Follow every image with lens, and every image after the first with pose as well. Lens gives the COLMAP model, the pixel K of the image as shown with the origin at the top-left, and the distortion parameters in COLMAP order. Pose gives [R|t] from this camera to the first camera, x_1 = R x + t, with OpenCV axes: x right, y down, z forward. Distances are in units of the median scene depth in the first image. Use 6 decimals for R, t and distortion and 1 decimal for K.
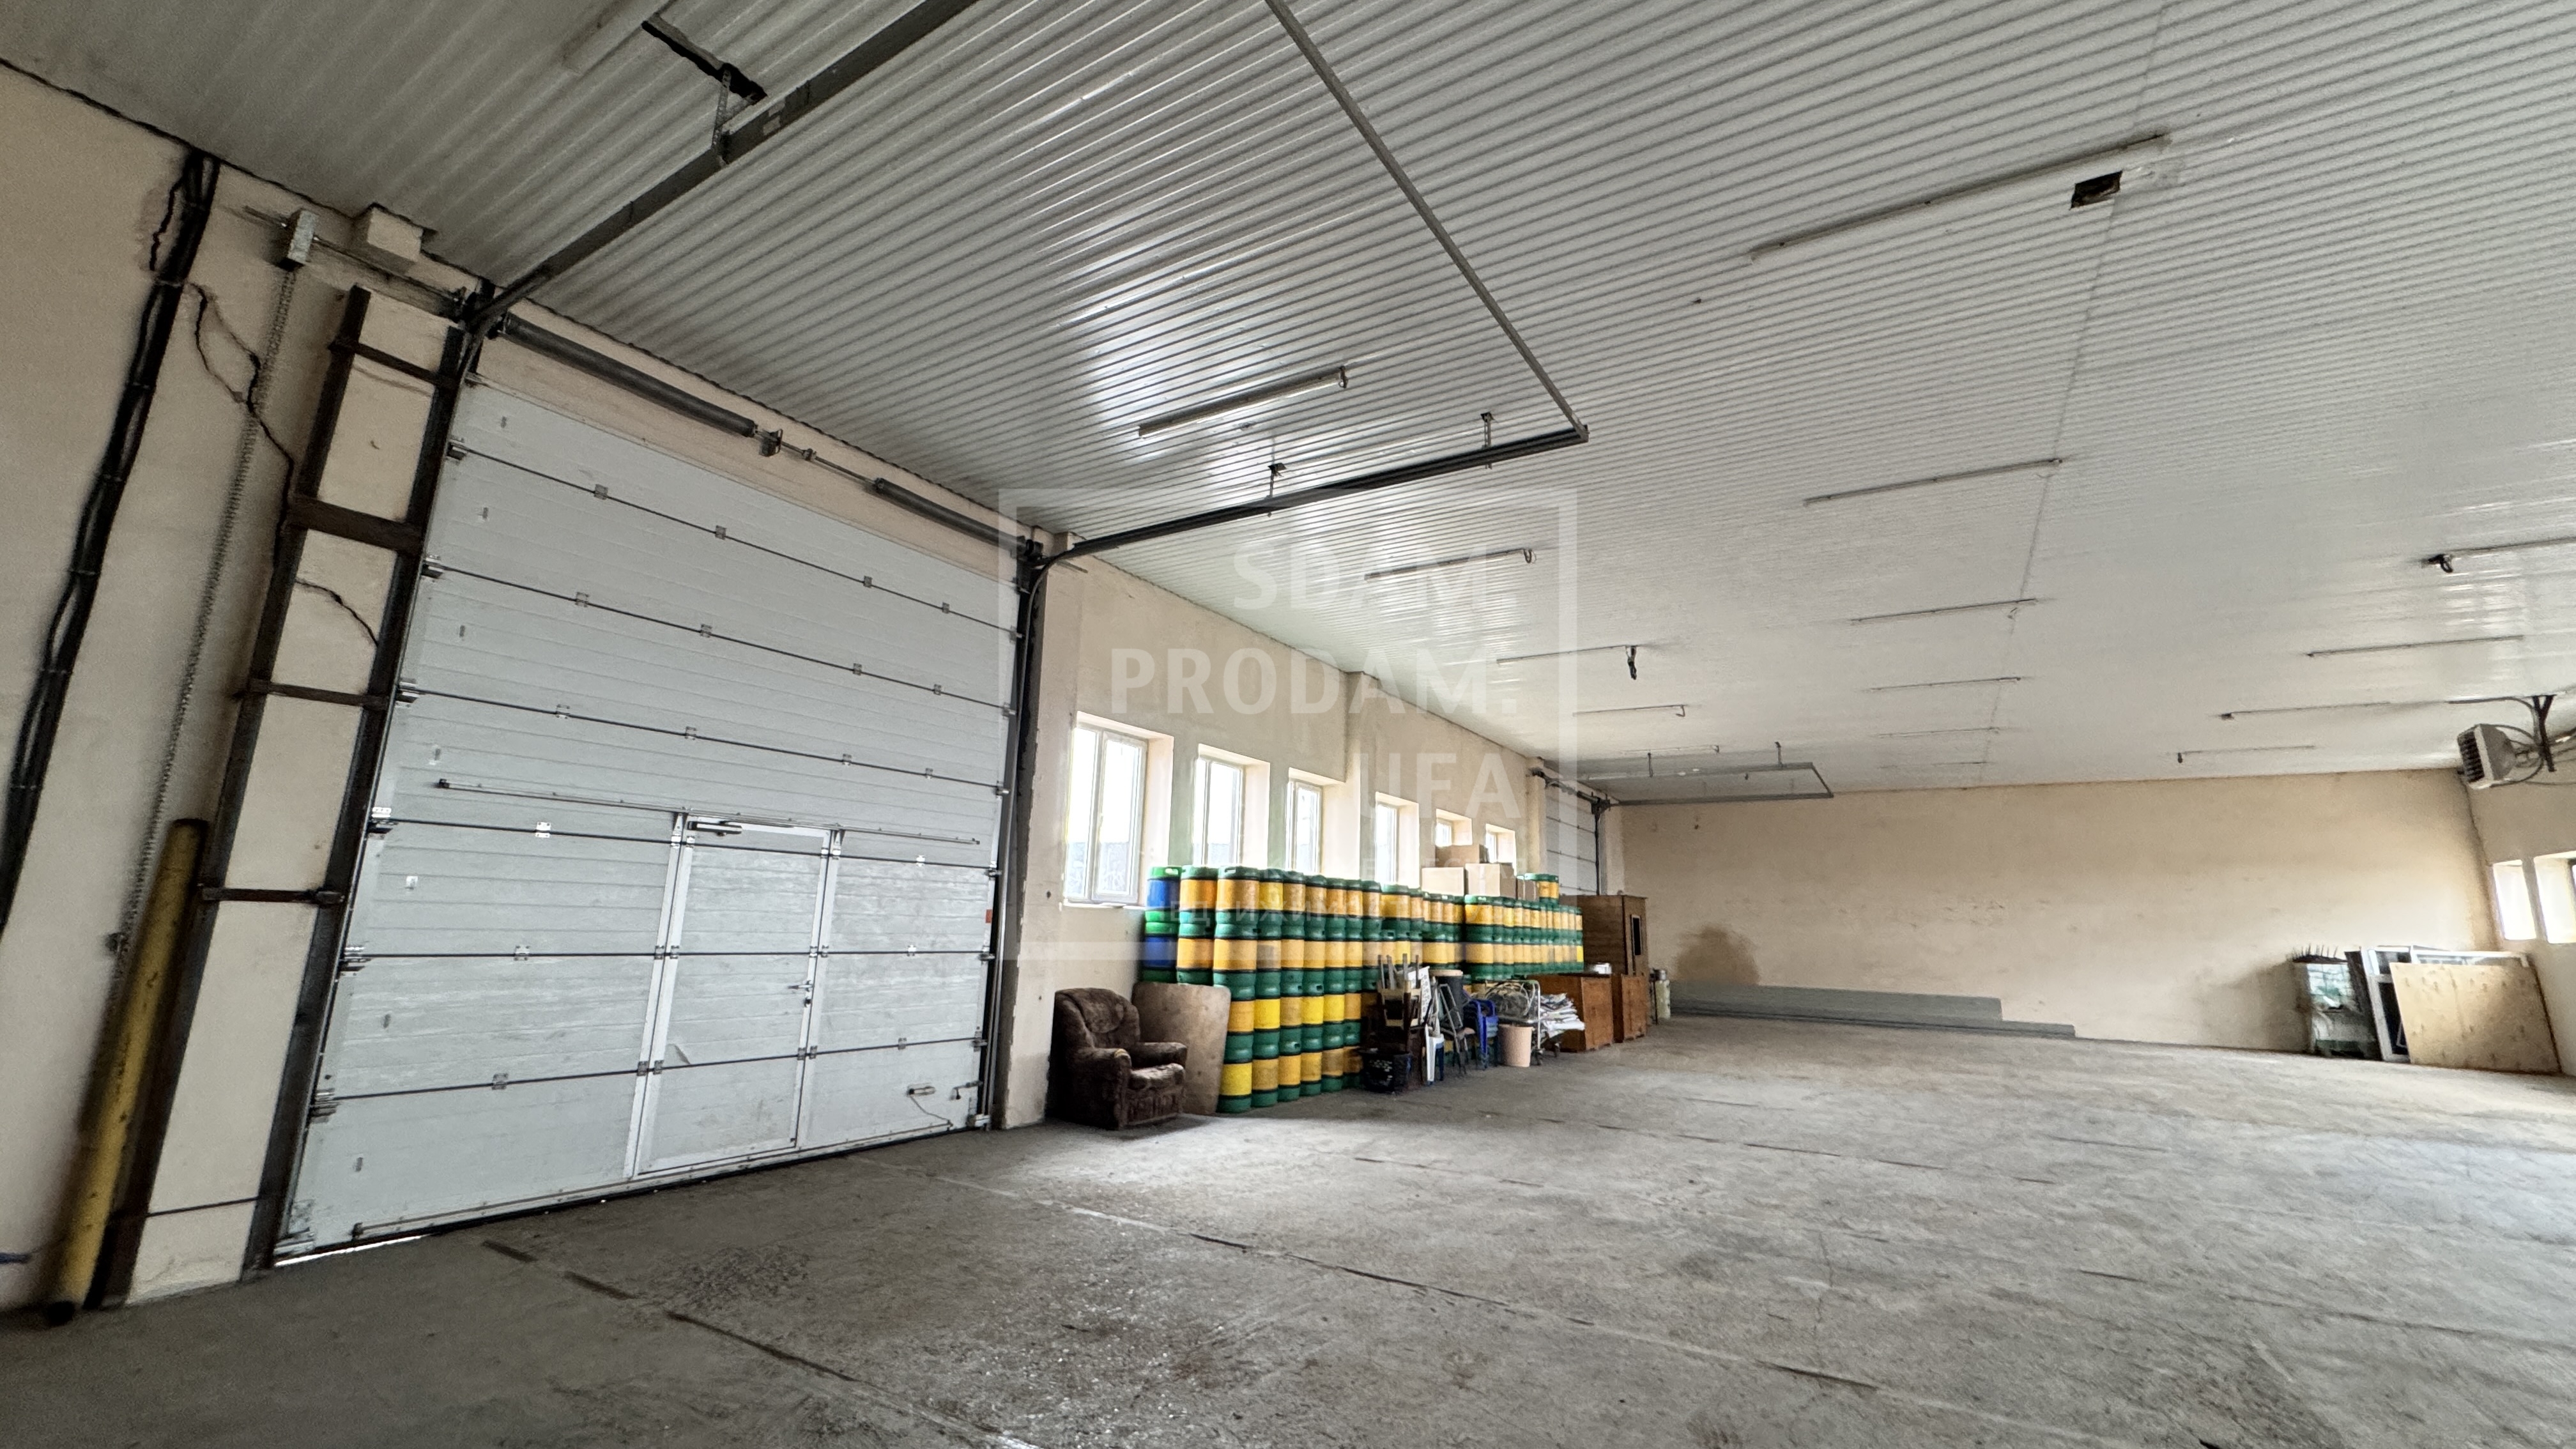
lens RADIAL K [[1021.2, 0, 1285.7], [0, 1021.2, 729.3], [0, 0, 1]] dist [-0.002089, 0.000301]
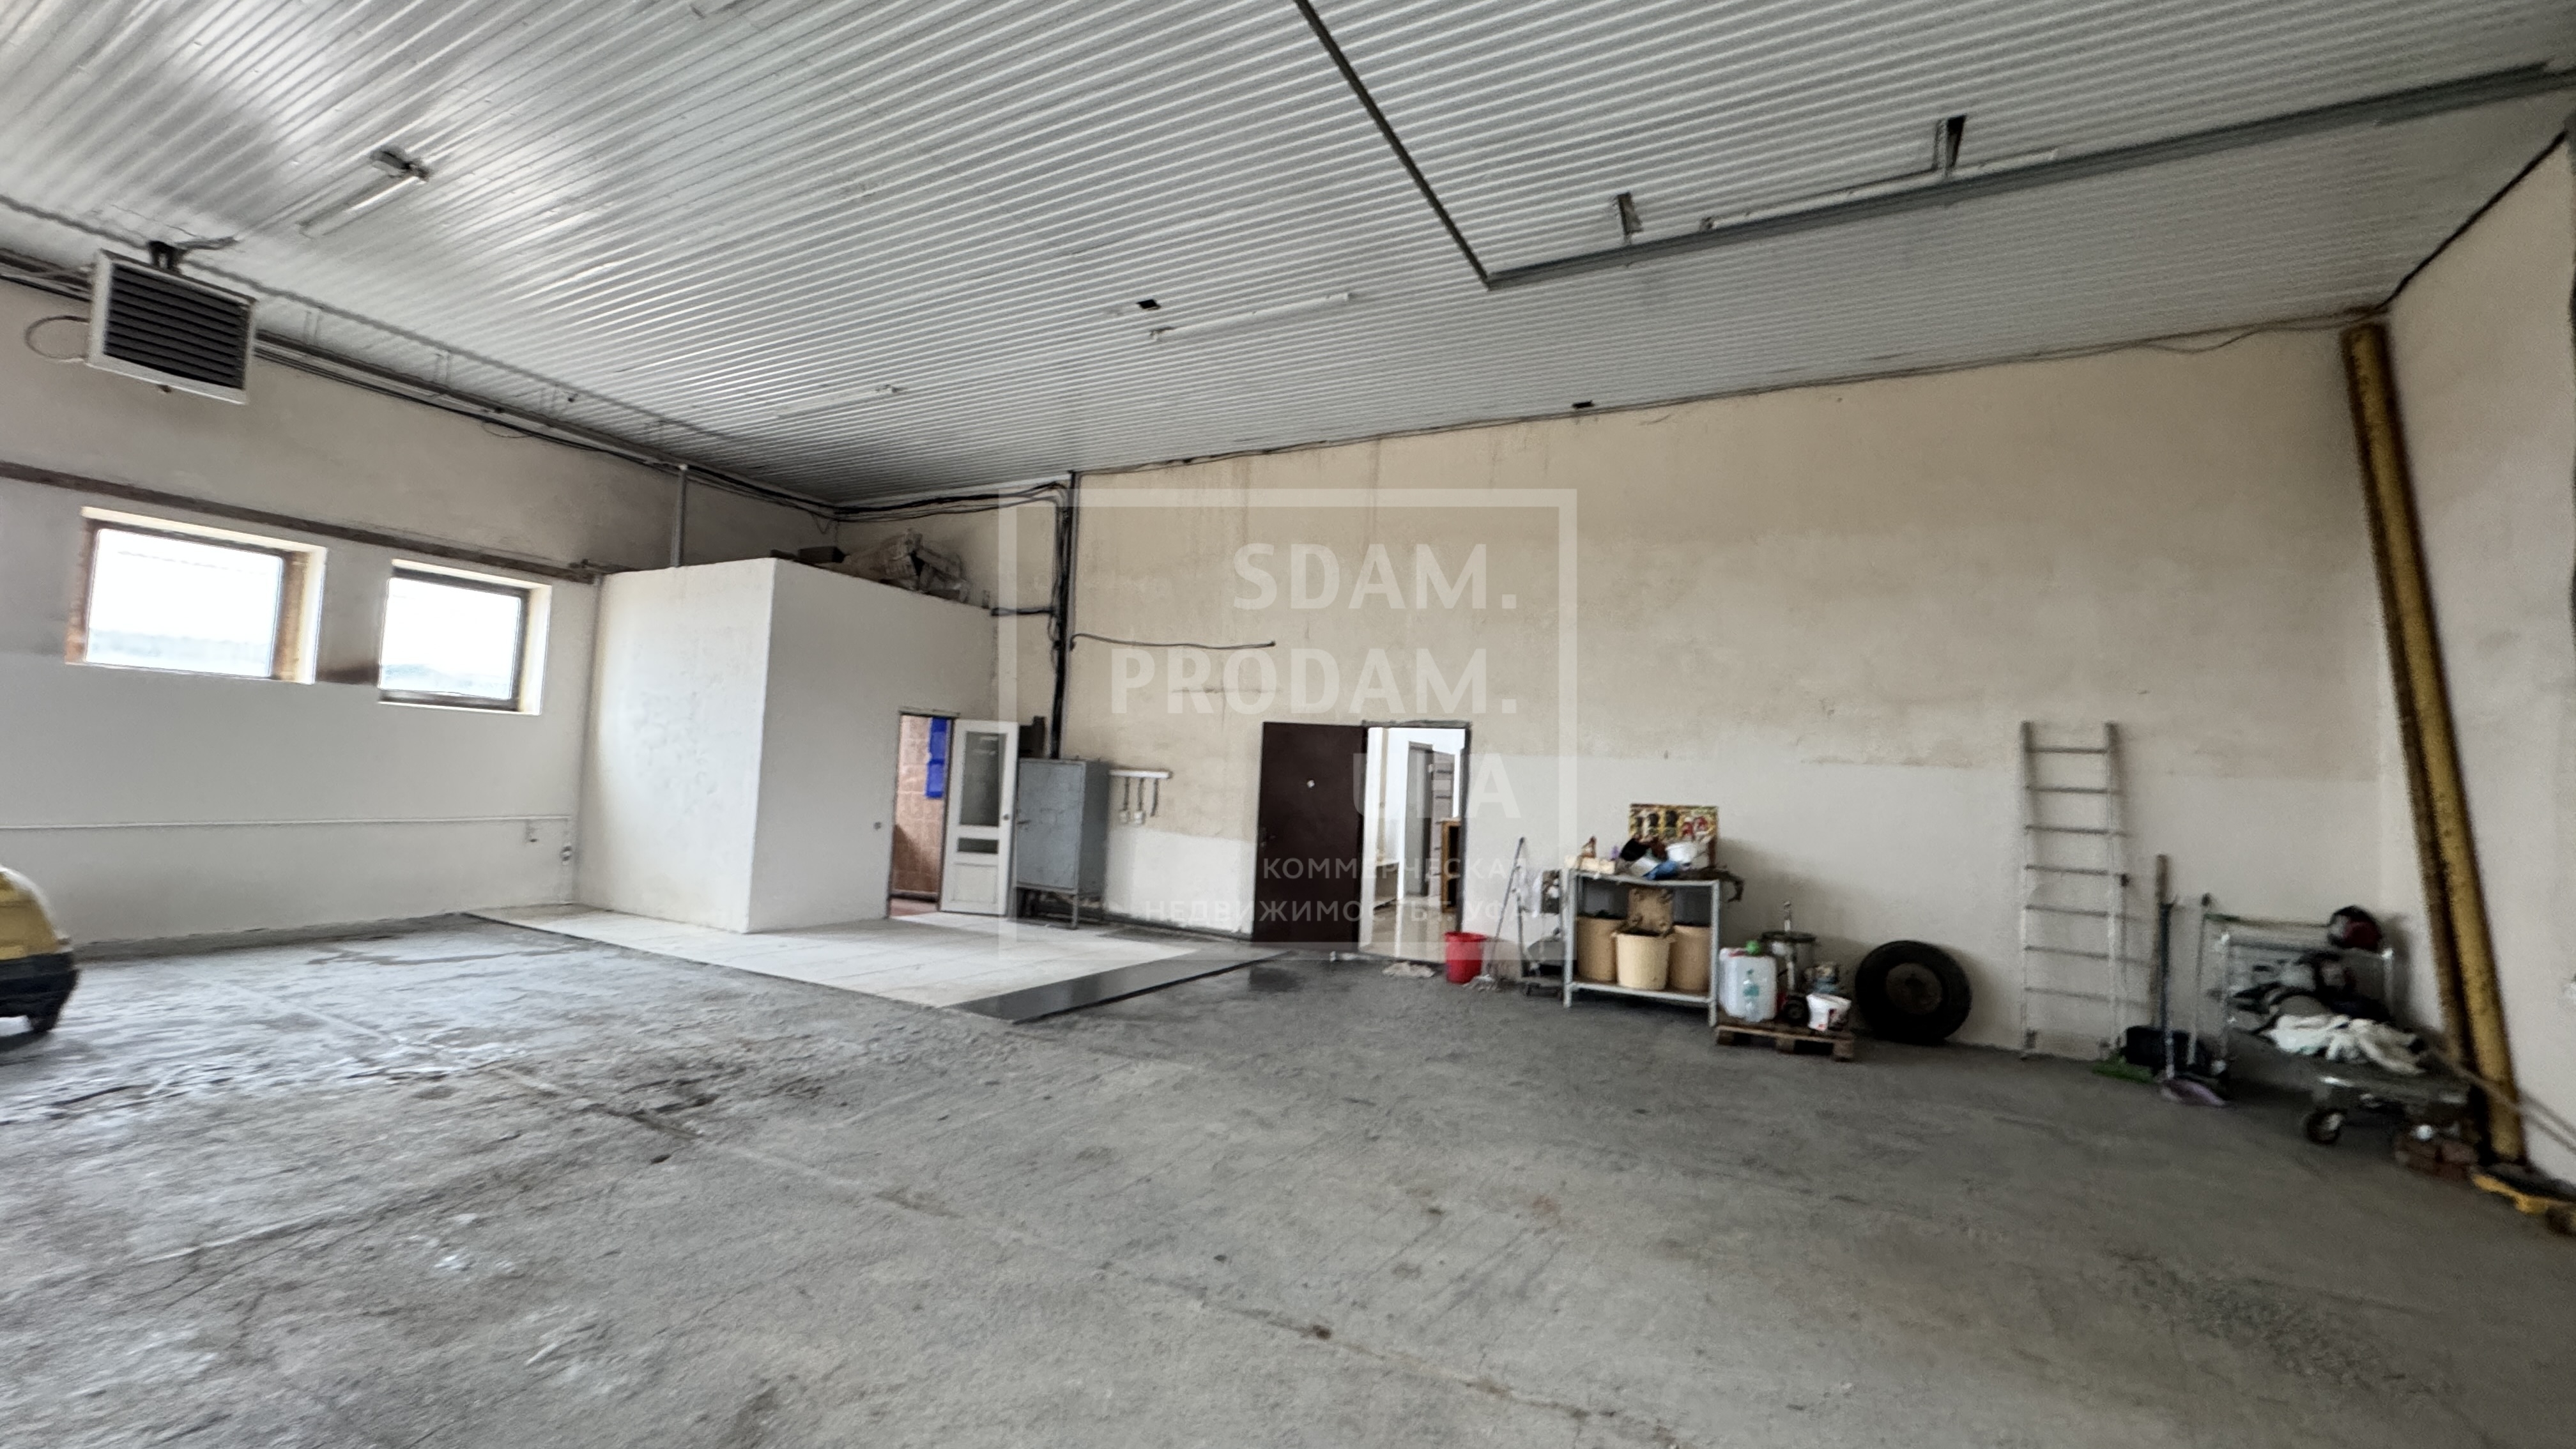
lens RADIAL K [[1021.2, 0, 1285.7], [0, 1021.2, 729.3], [0, 0, 1]] dist [-0.002089, 0.000301]
pose [[-0.994603, -0.080495, -0.065457, 0.148439], [-0.062964, 0.969754, -0.235823, 0.220296], [0.082460, -0.230429, -0.969589, 1.123305]]
